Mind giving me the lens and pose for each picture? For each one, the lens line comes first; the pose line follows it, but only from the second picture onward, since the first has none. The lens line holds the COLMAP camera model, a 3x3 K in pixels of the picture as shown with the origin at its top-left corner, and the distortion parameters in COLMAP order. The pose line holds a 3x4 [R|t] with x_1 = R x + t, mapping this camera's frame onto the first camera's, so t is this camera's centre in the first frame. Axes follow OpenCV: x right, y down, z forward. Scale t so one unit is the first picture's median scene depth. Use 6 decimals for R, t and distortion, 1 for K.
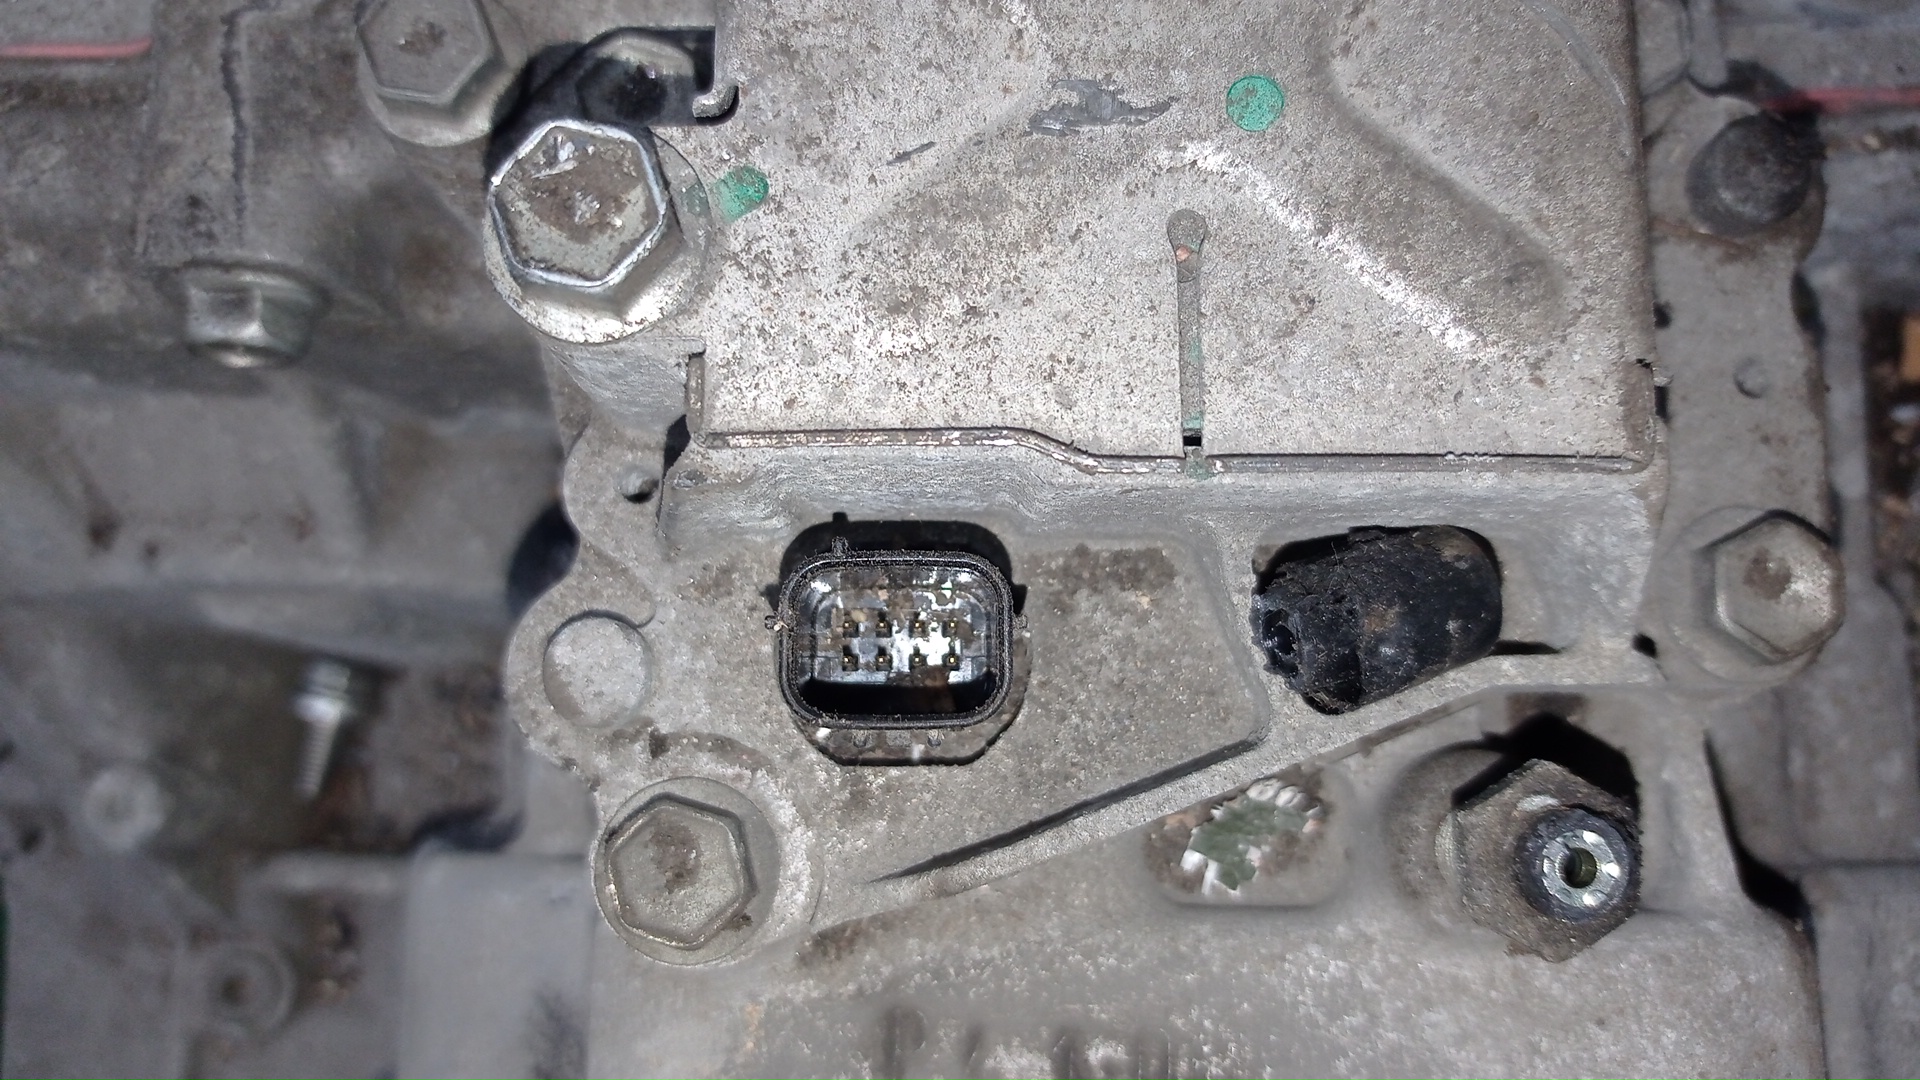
lens RADIAL K [[1581.2, 0, 955.0], [0, 1581.2, 532.0], [0, 0, 1]] dist [0.009306, 0.009417]
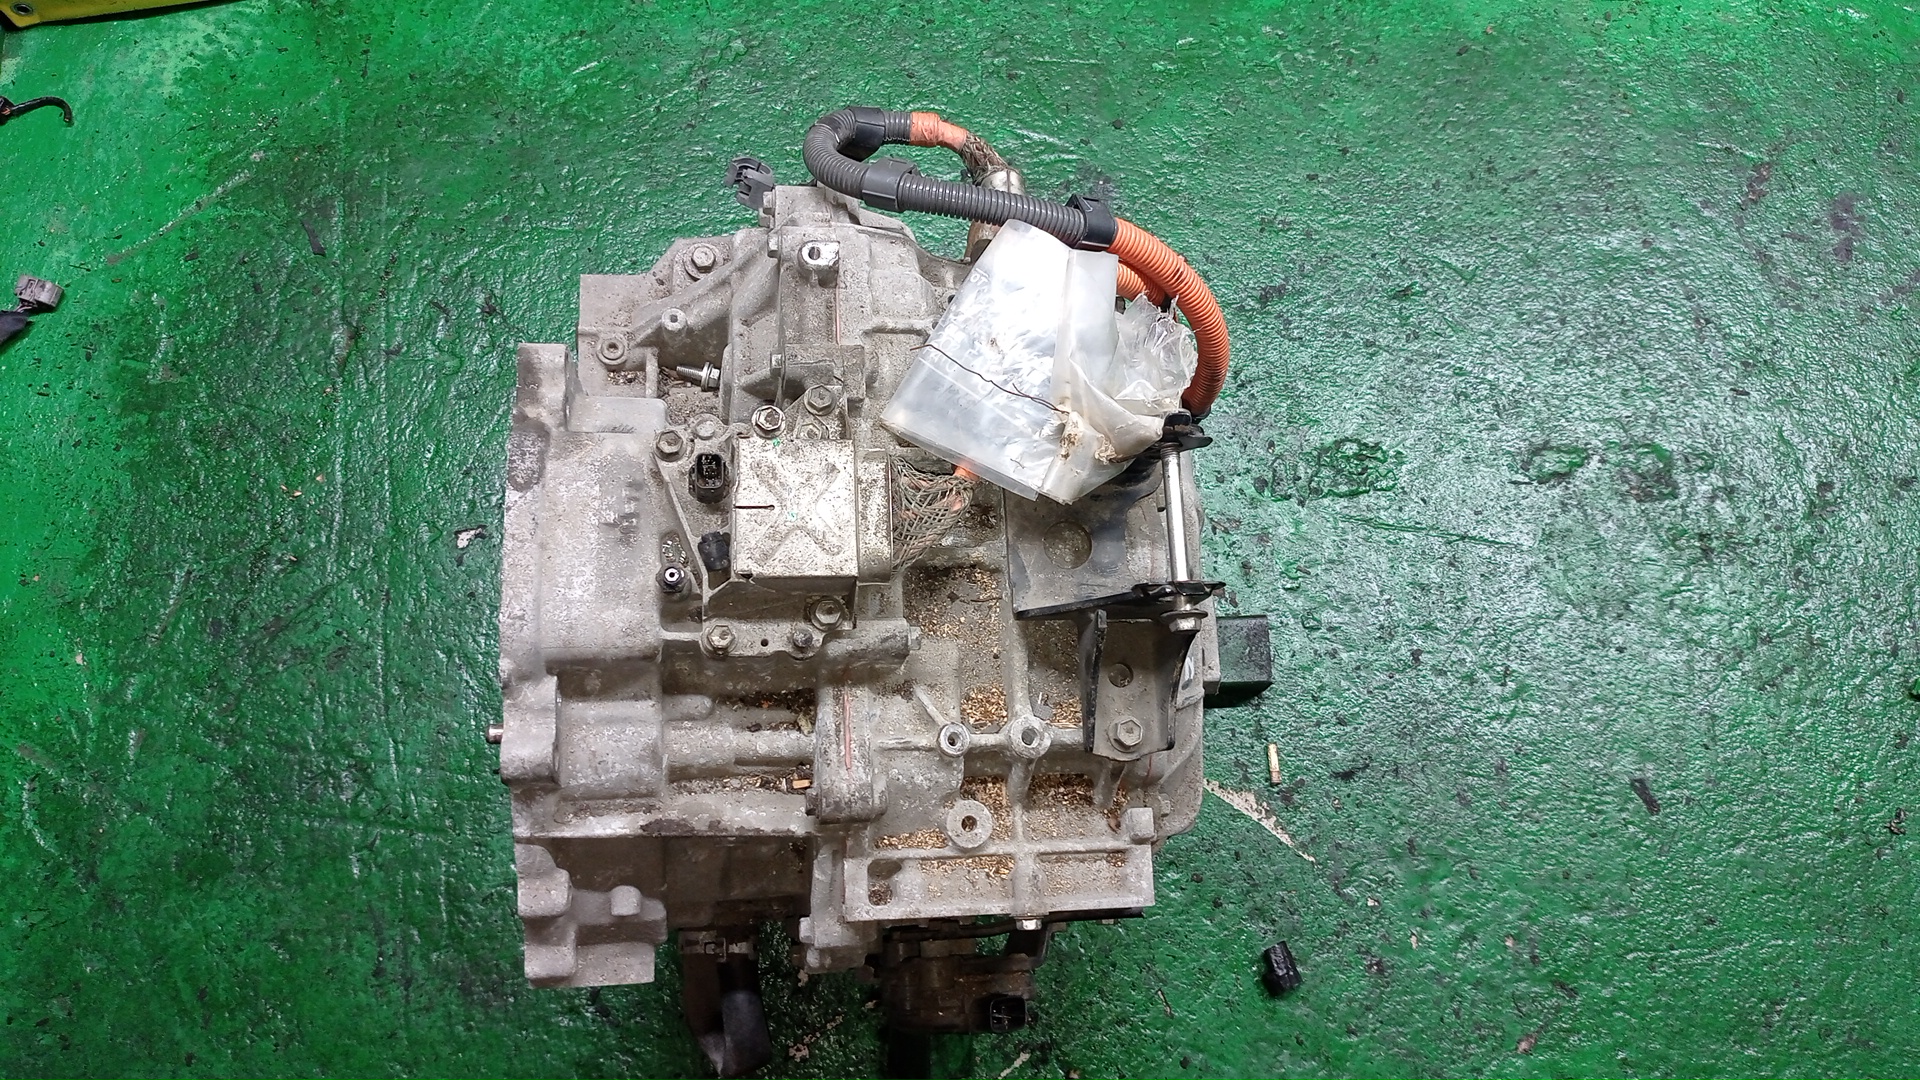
lens RADIAL K [[1581.2, 0, 955.0], [0, 1581.2, 532.0], [0, 0, 1]] dist [0.009306, 0.009417]
pose [[0.036594, 0.969276, -0.243240, 0.764231], [-0.998952, 0.028783, -0.035590, -0.292240], [-0.027495, 0.244288, 0.969313, -2.192073]]
